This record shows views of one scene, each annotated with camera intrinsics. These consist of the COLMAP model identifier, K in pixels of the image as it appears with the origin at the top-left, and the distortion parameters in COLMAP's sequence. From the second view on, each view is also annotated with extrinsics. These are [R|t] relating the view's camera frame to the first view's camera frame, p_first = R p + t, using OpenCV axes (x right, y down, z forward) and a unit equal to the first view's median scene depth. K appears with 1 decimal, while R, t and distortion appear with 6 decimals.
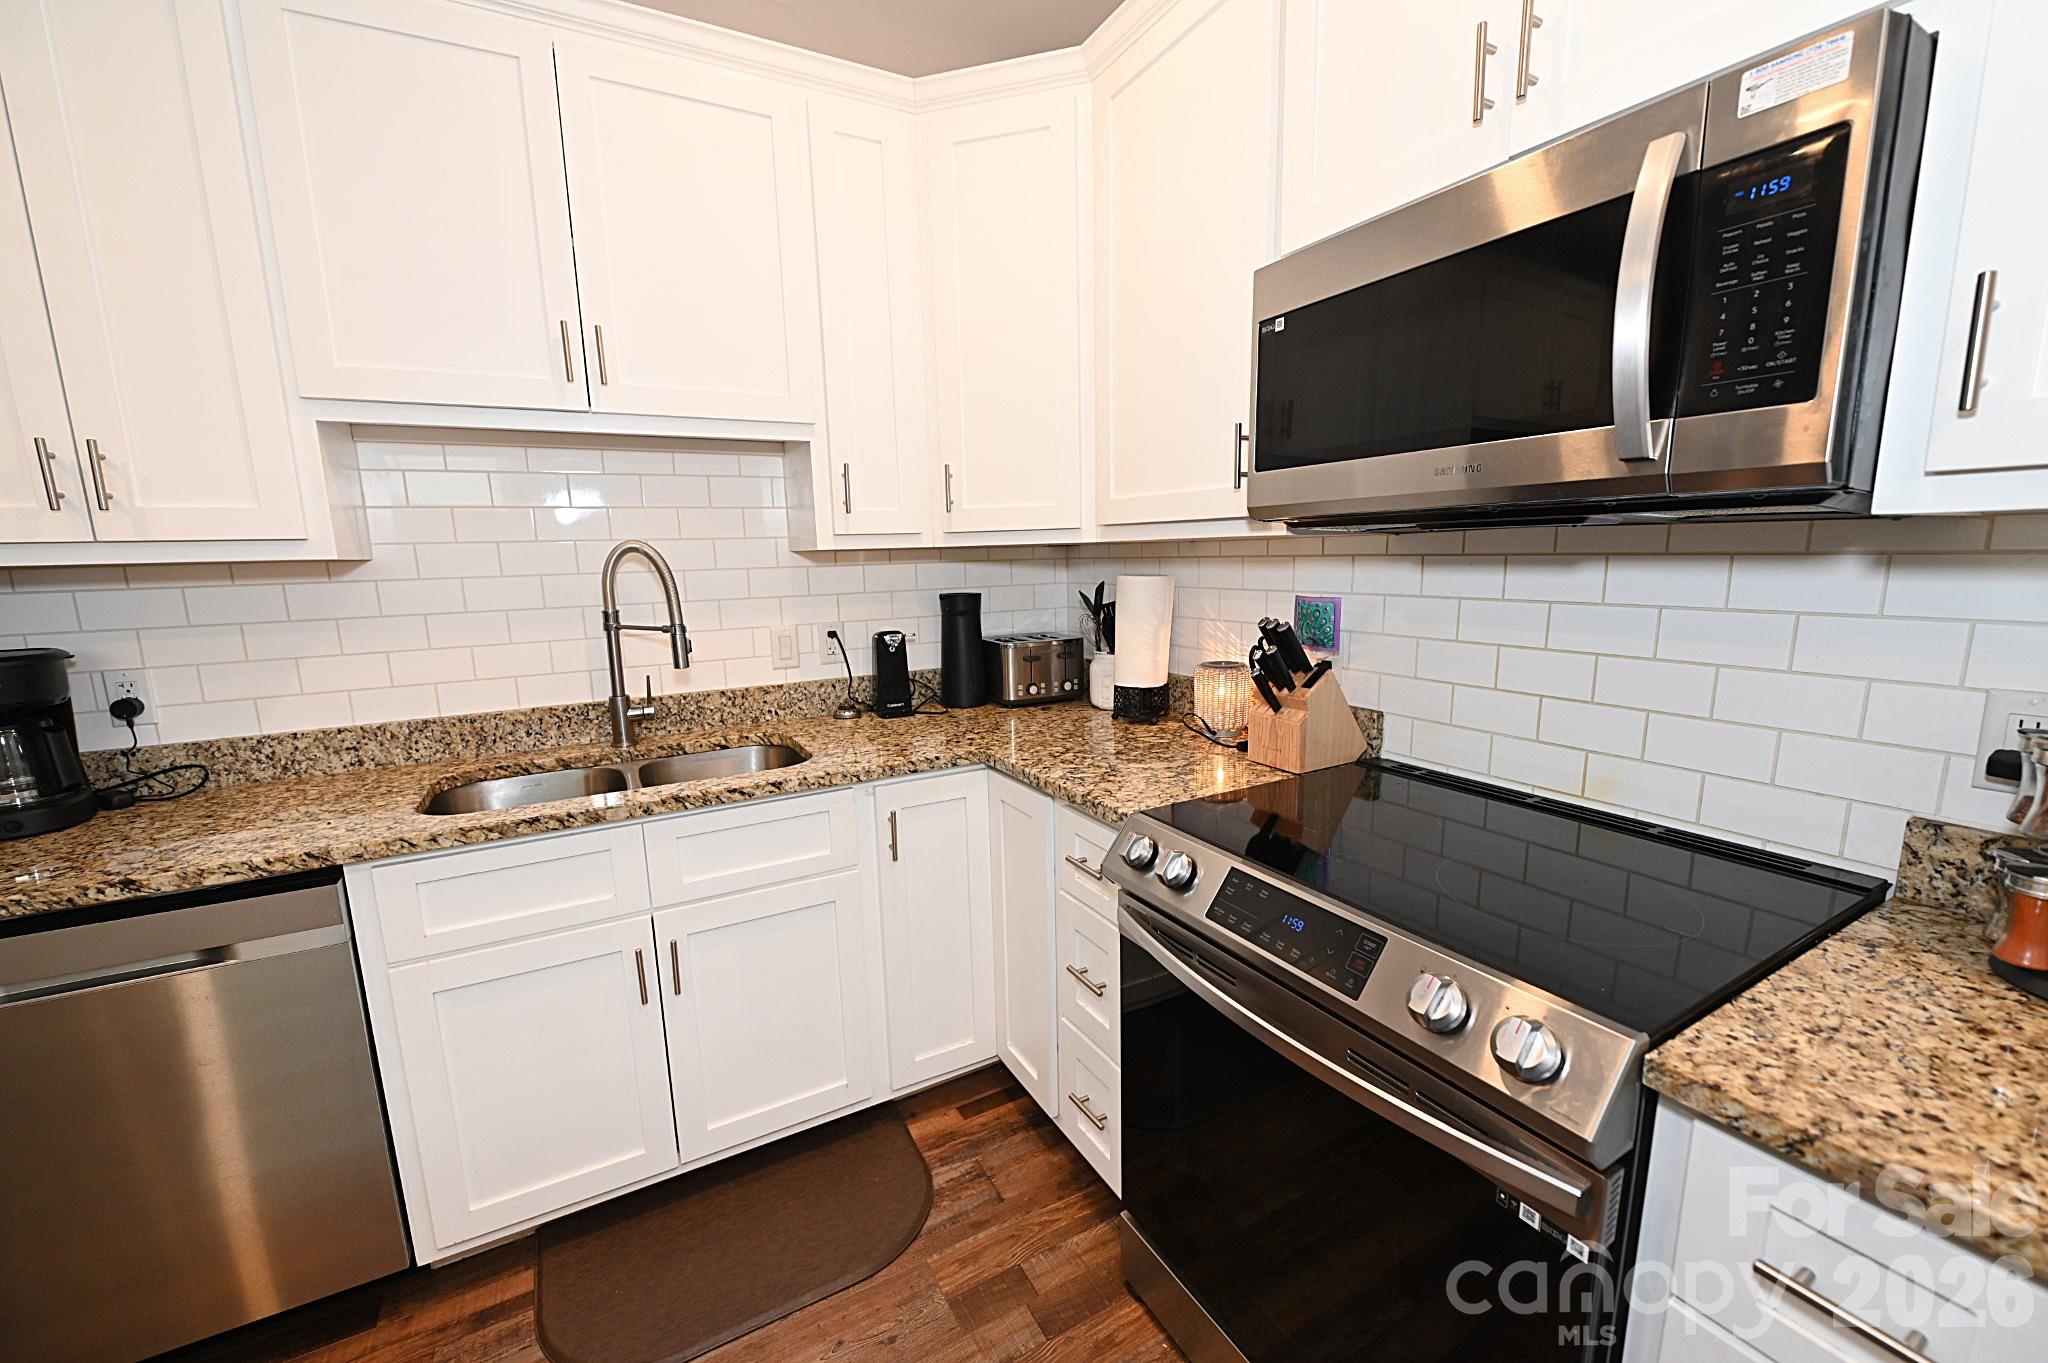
lens RADIAL K [[807.5, 0, 1028.0], [0, 807.5, 692.8], [0, 0, 1]] dist [-0.009678, -0.000434]
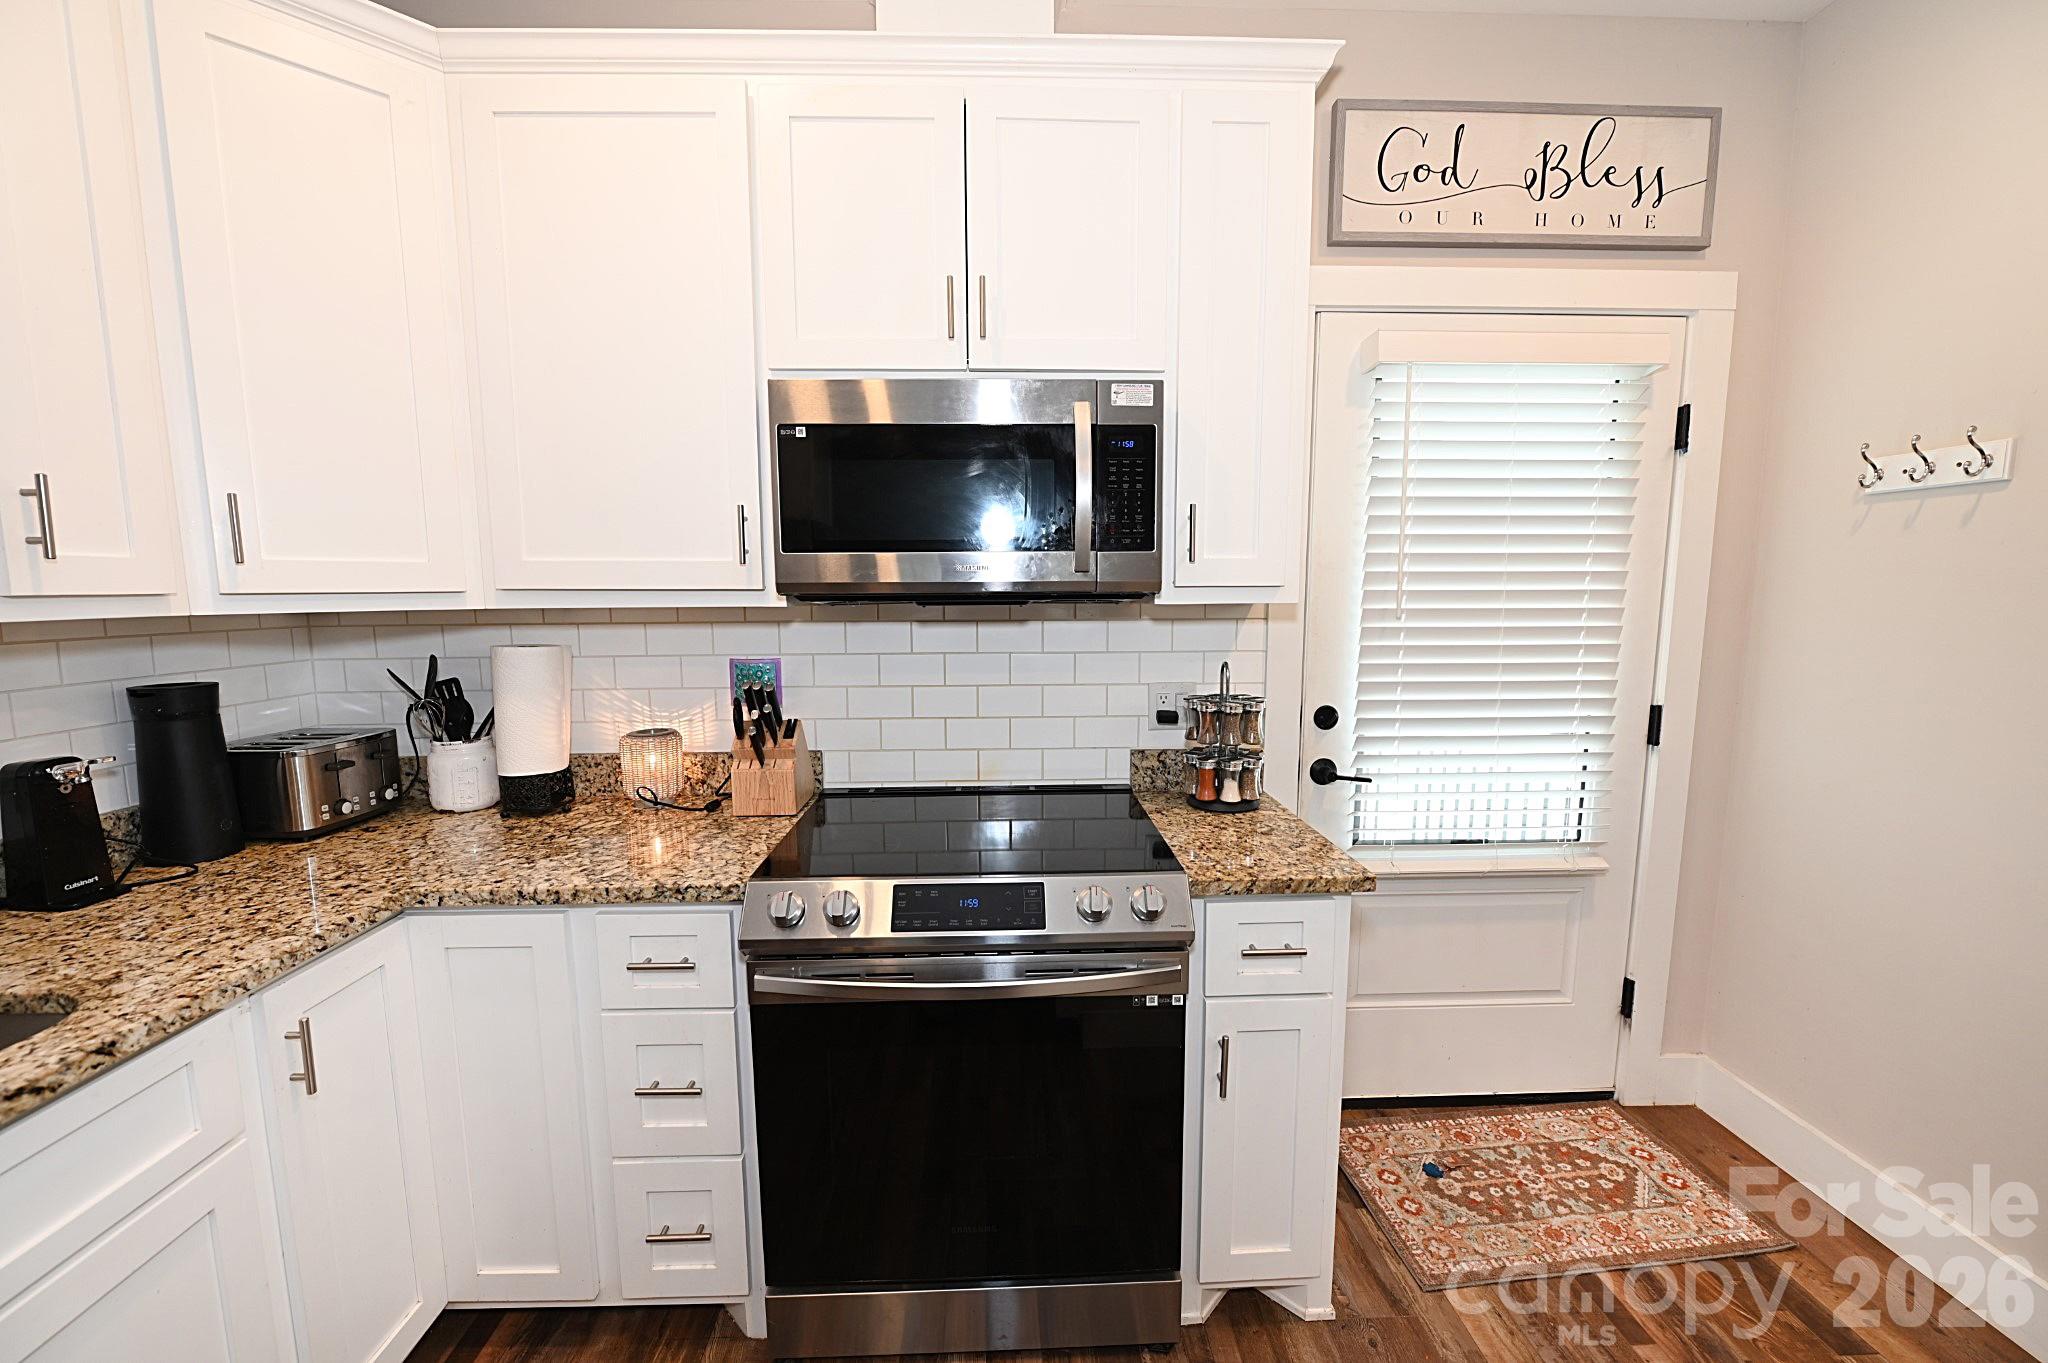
lens RADIAL K [[807.5, 0, 1025.0], [0, 807.5, 685.5], [0, 0, 1]] dist [-0.009678, -0.000434]
pose [[0.456205, -0.083603, 0.885939, -0.454319], [0.148545, 0.988763, 0.016814, -0.044685], [-0.877389, 0.123931, 0.463498, 0.154635]]
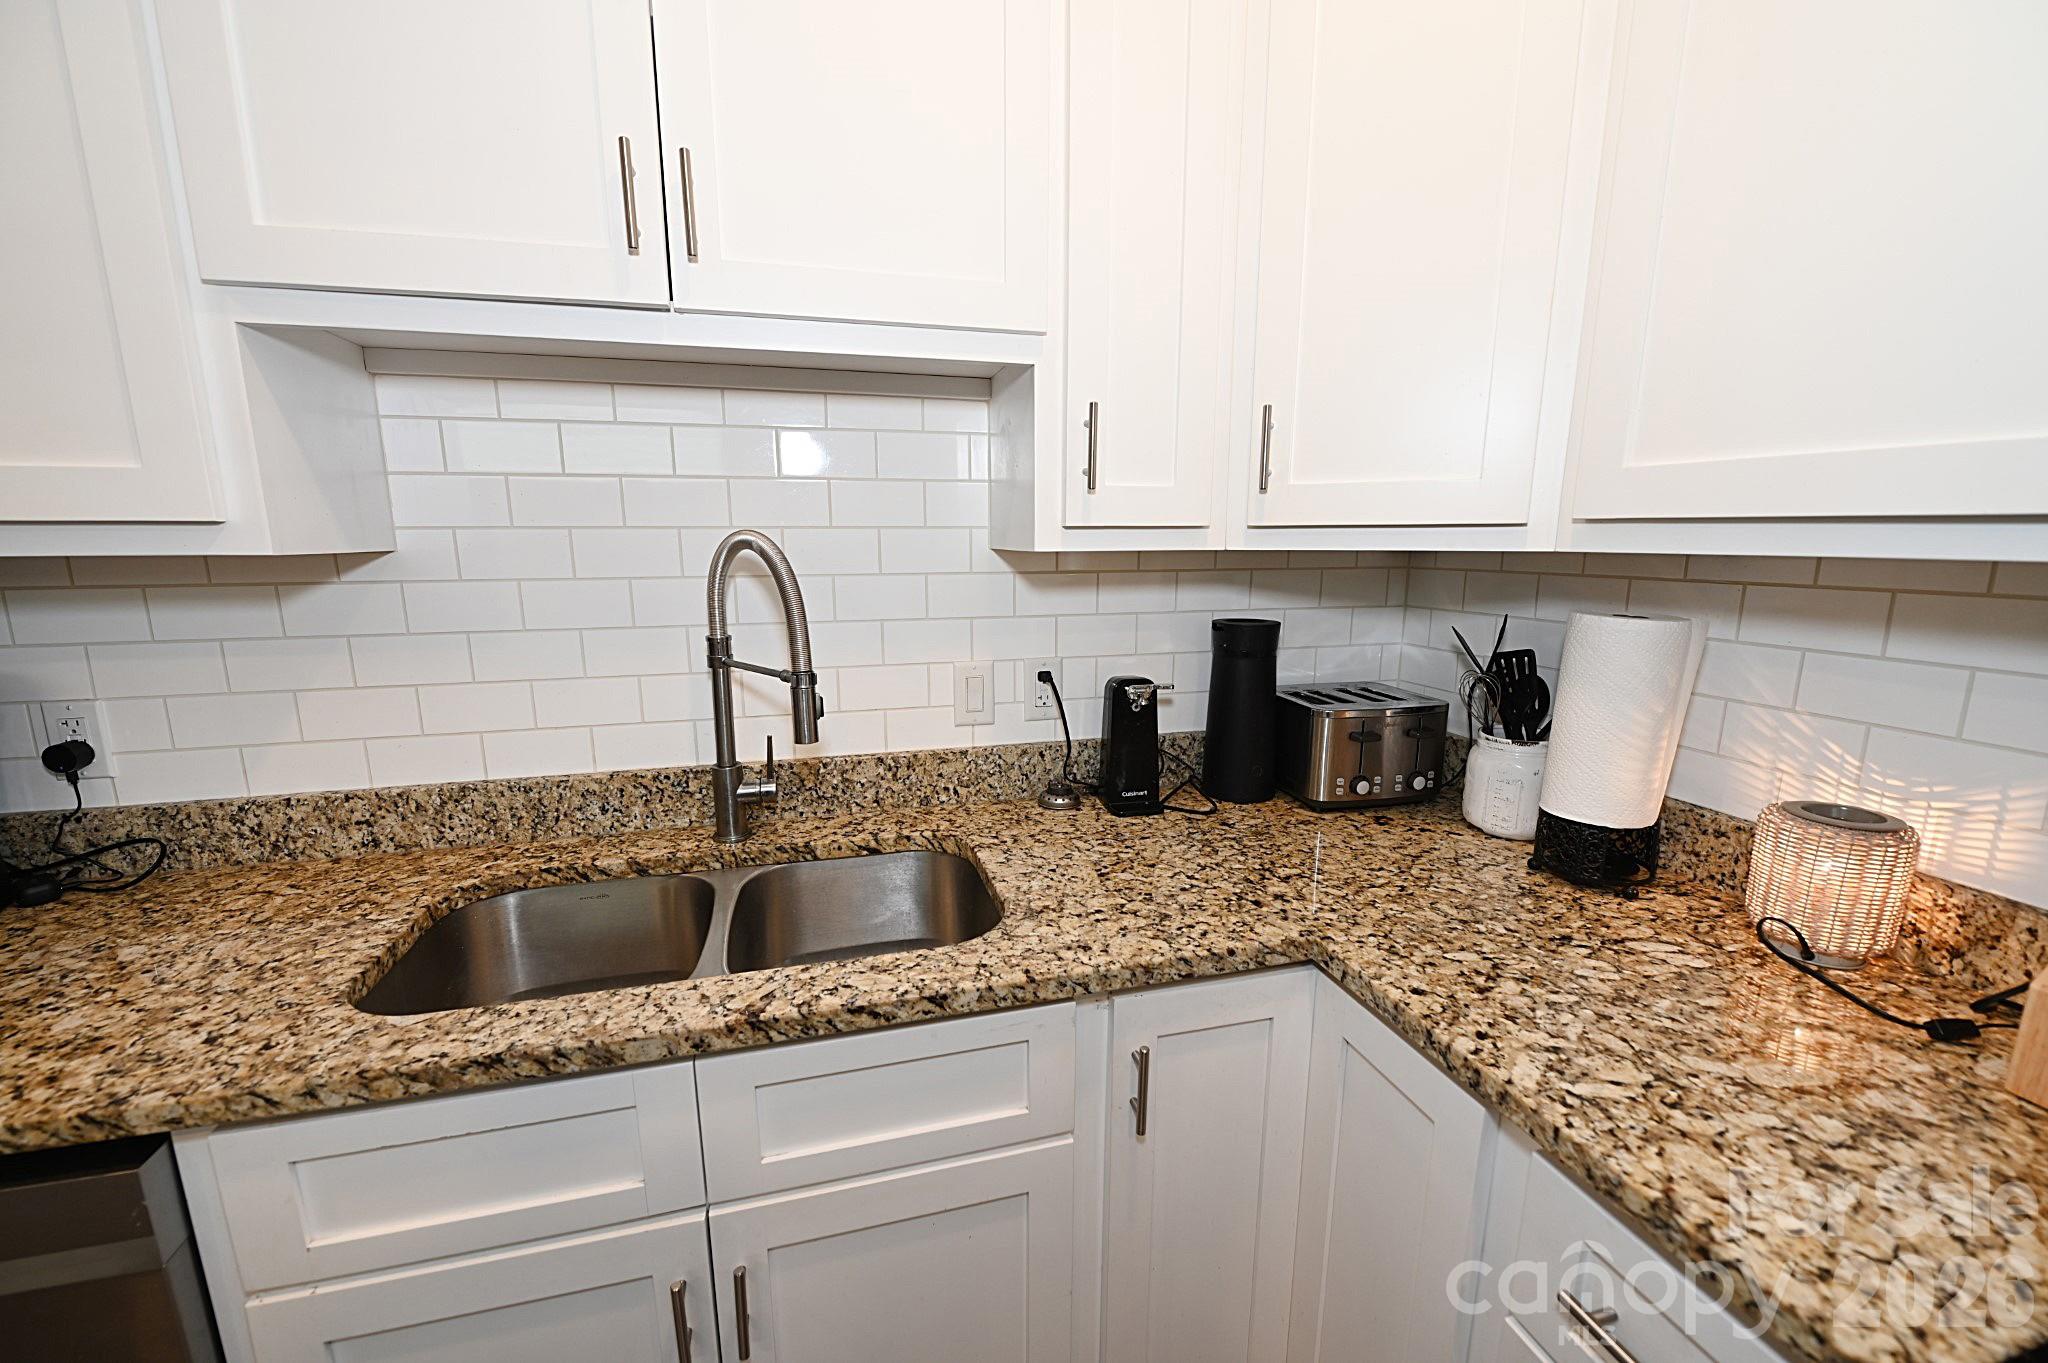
lens RADIAL K [[807.5, 0, 1026.7], [0, 807.5, 692.7], [0, 0, 1]] dist [-0.009678, -0.000434]
pose [[0.970864, 0.067473, -0.229935, -0.136969], [-0.062969, 0.997654, 0.026877, -0.099107], [0.231209, -0.011615, 0.972835, 0.466904]]
